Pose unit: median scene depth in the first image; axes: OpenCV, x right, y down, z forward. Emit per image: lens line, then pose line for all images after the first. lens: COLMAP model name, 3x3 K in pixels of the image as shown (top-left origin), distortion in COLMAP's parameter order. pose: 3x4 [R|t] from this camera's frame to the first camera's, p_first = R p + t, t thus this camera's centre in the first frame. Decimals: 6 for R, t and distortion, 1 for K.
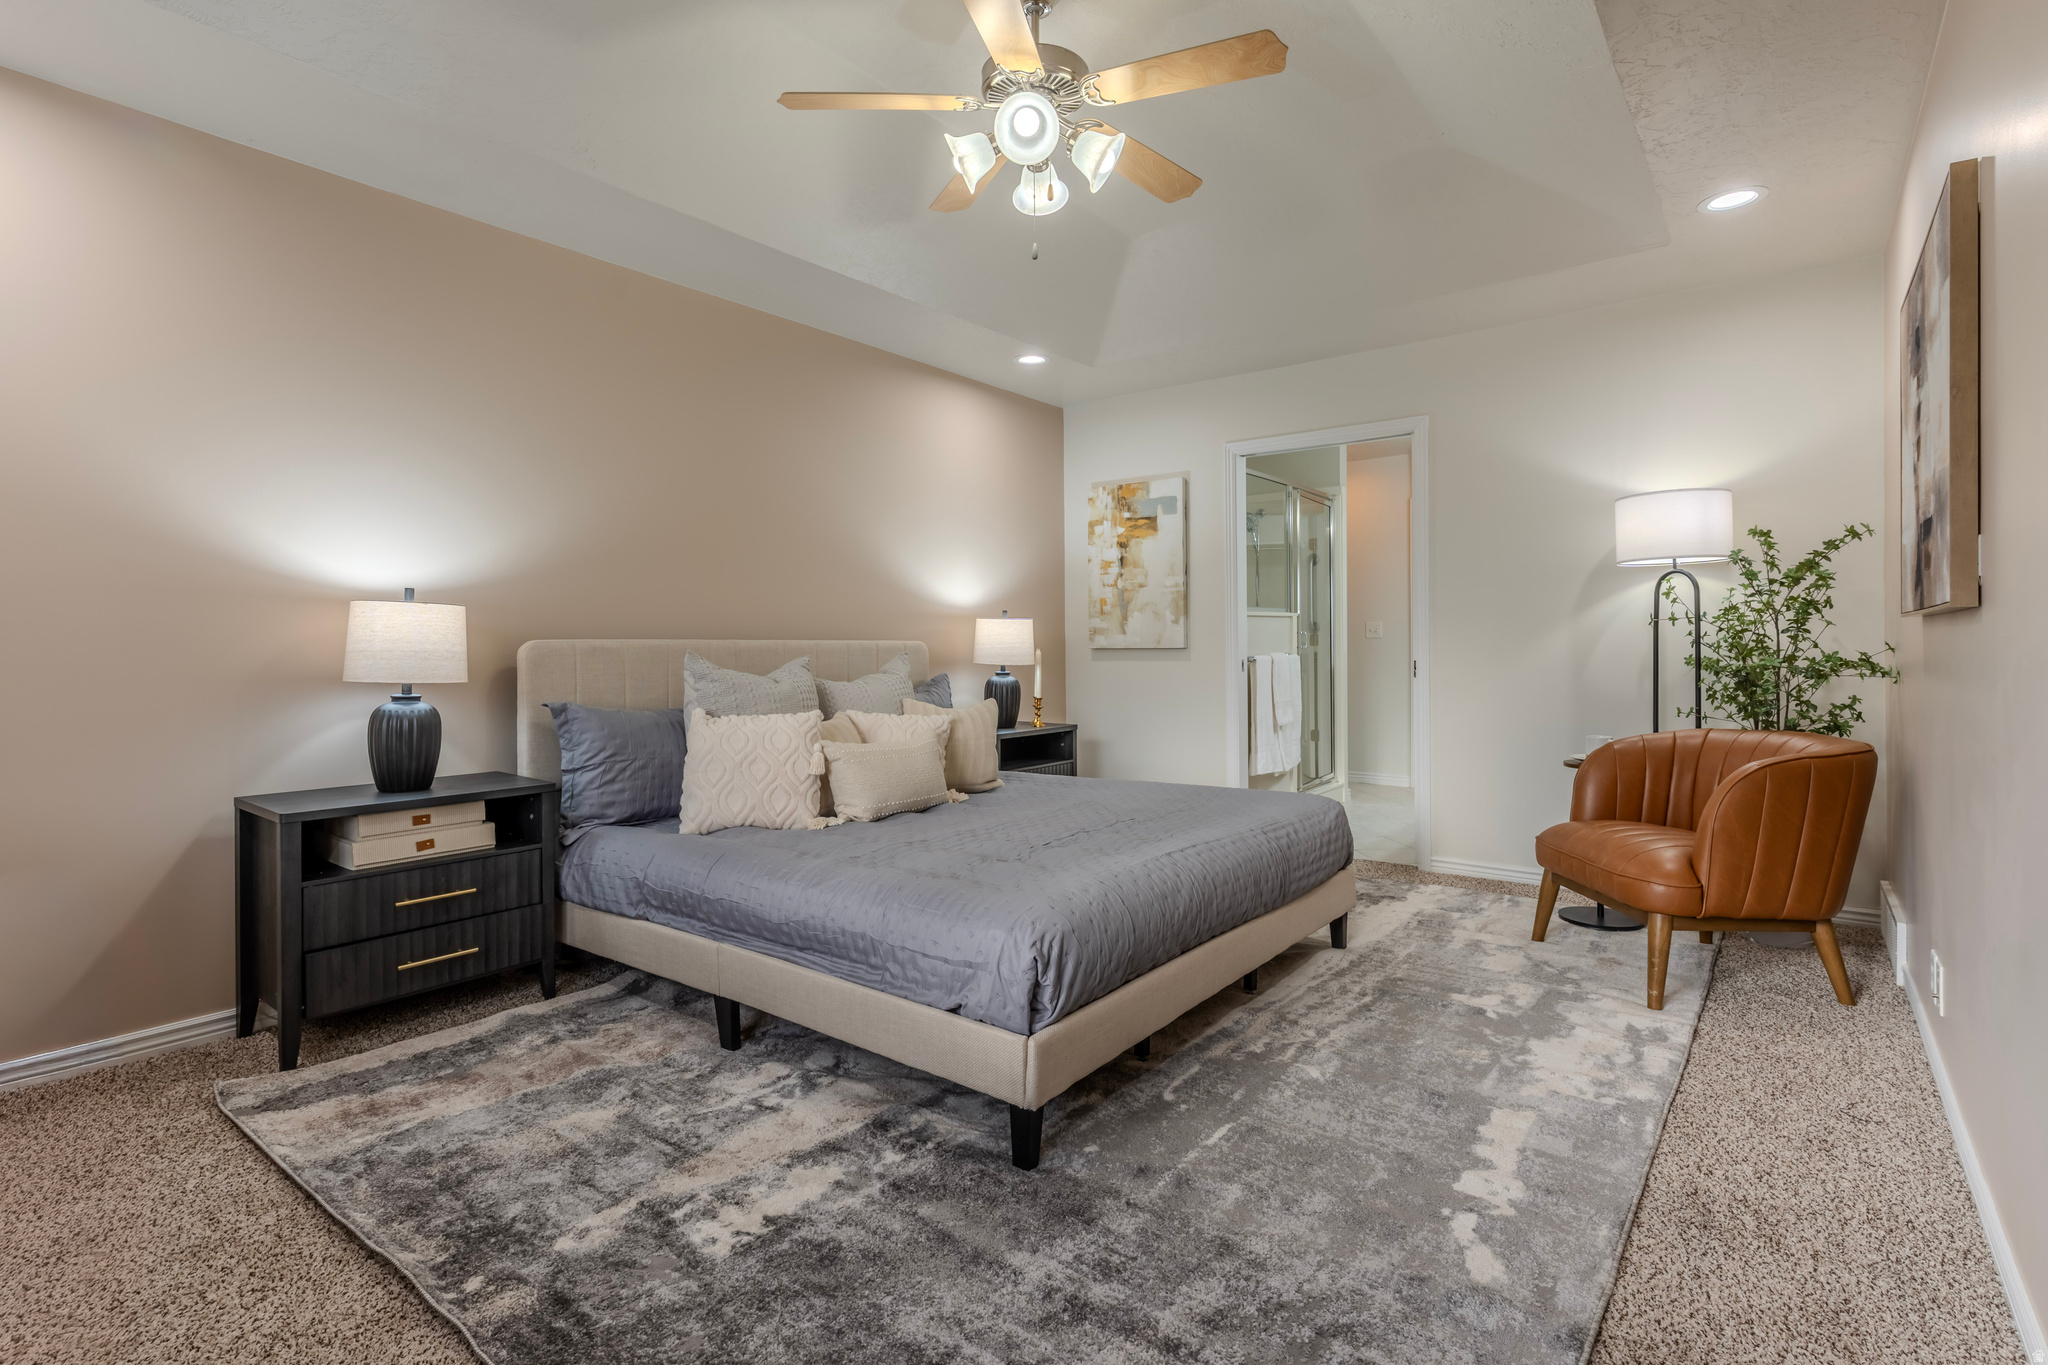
lens RADIAL K [[984.1, 0, 1030.5], [0, 984.1, 655.1], [0, 0, 1]] dist [0.002618, 0.000015]
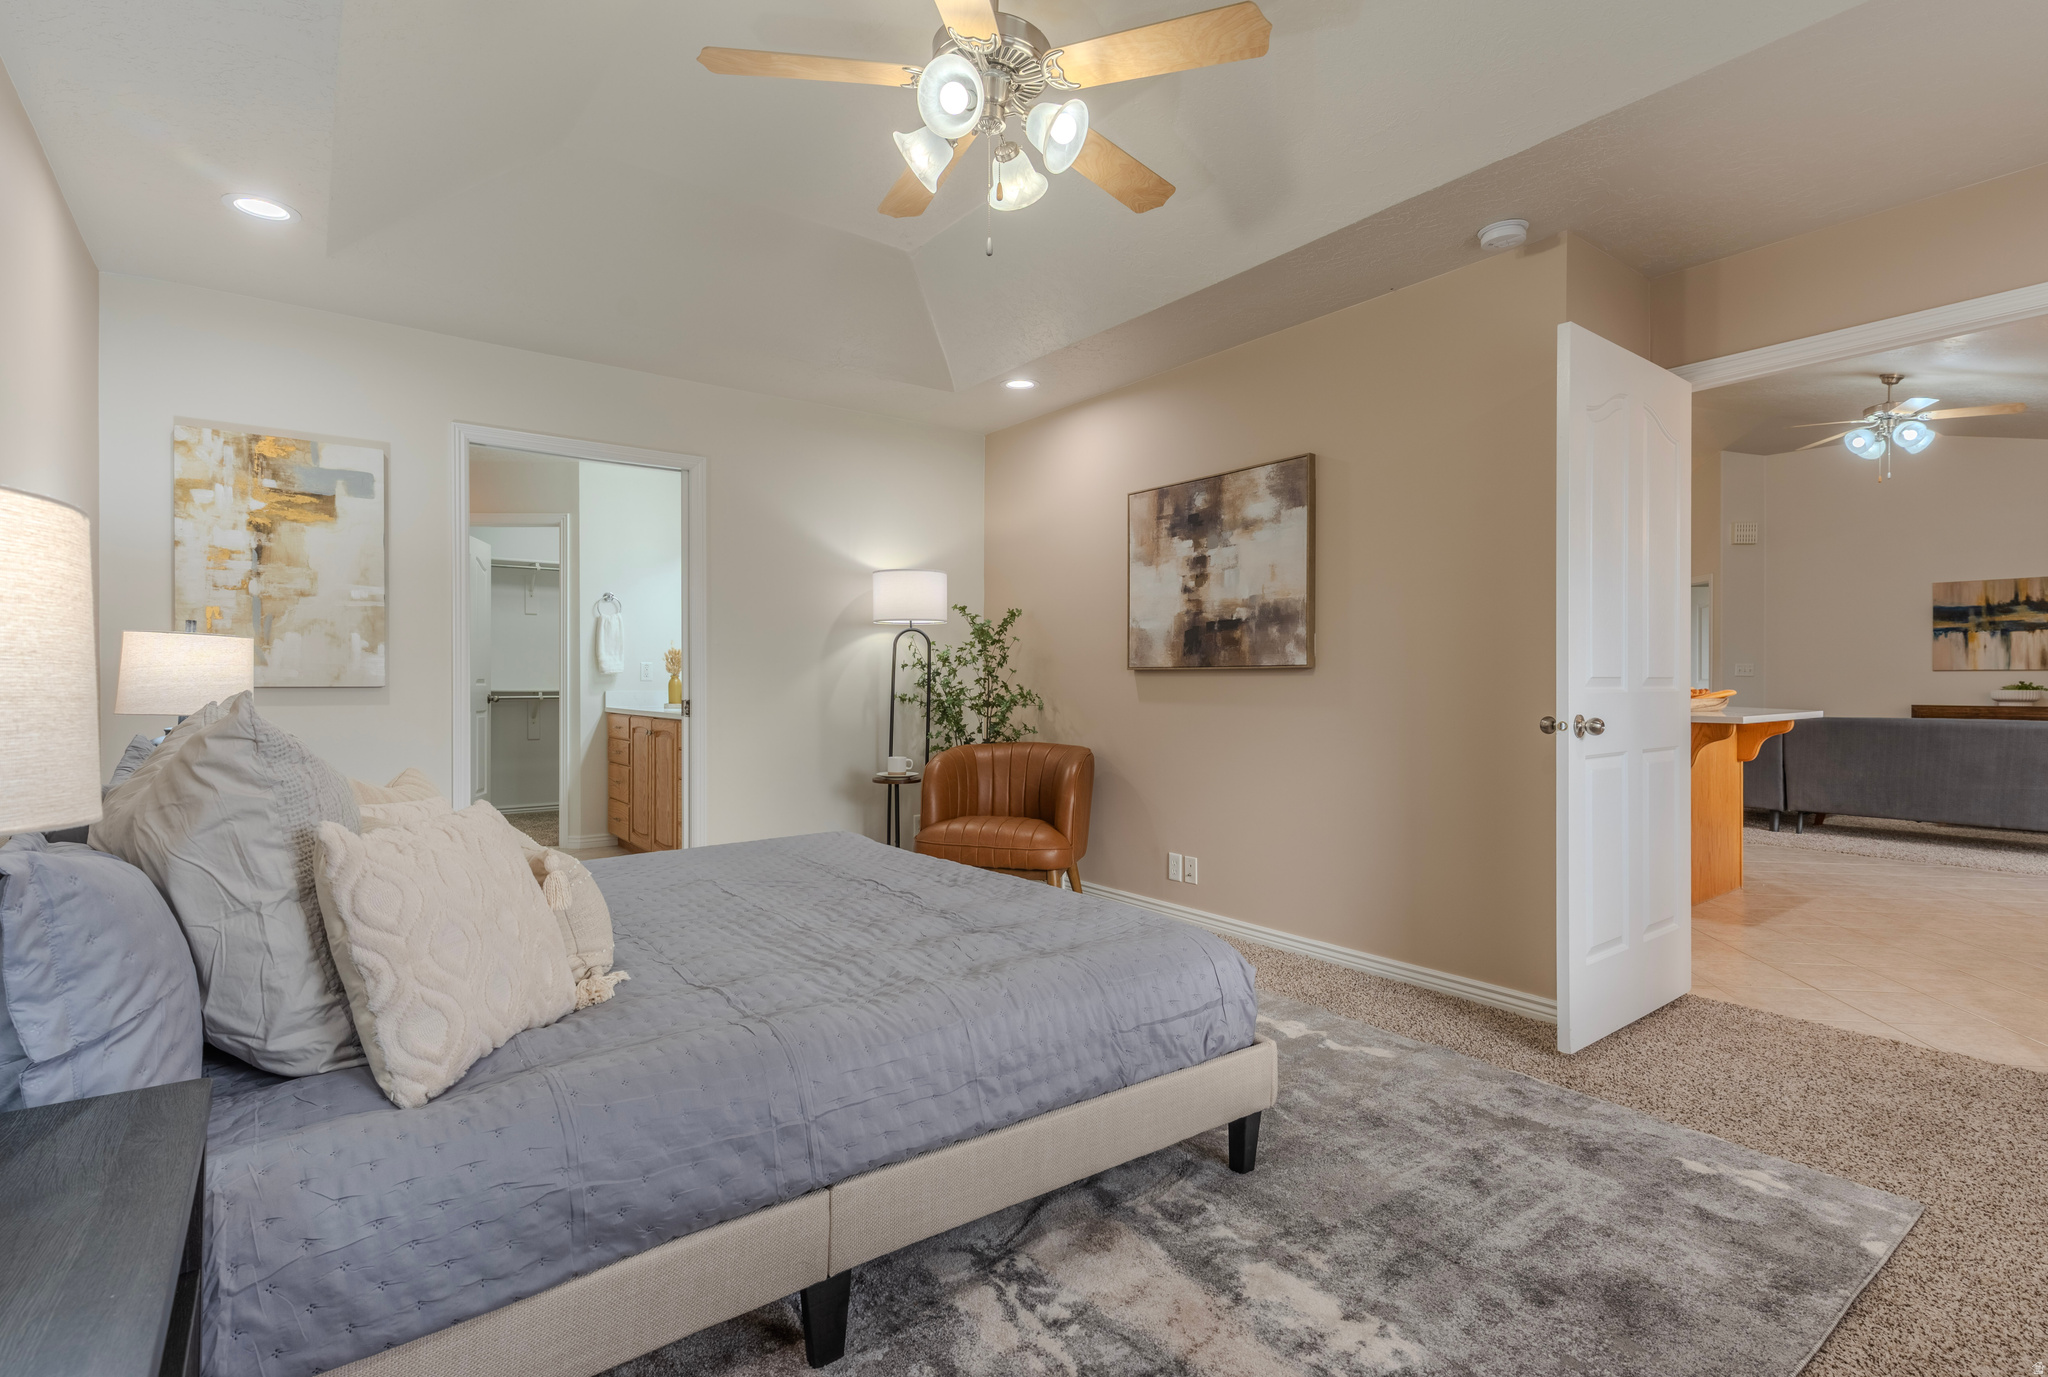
lens RADIAL K [[978.7, 0, 1024.0], [0, 978.7, 688.5], [0, 0, 1]] dist [0.001303, 0.000159]
pose [[0.261861, -0.000570, 0.965105, -0.415420], [0.006129, 0.999981, -0.001072, -0.002098], [-0.965086, 0.006196, 0.261860, 0.358530]]
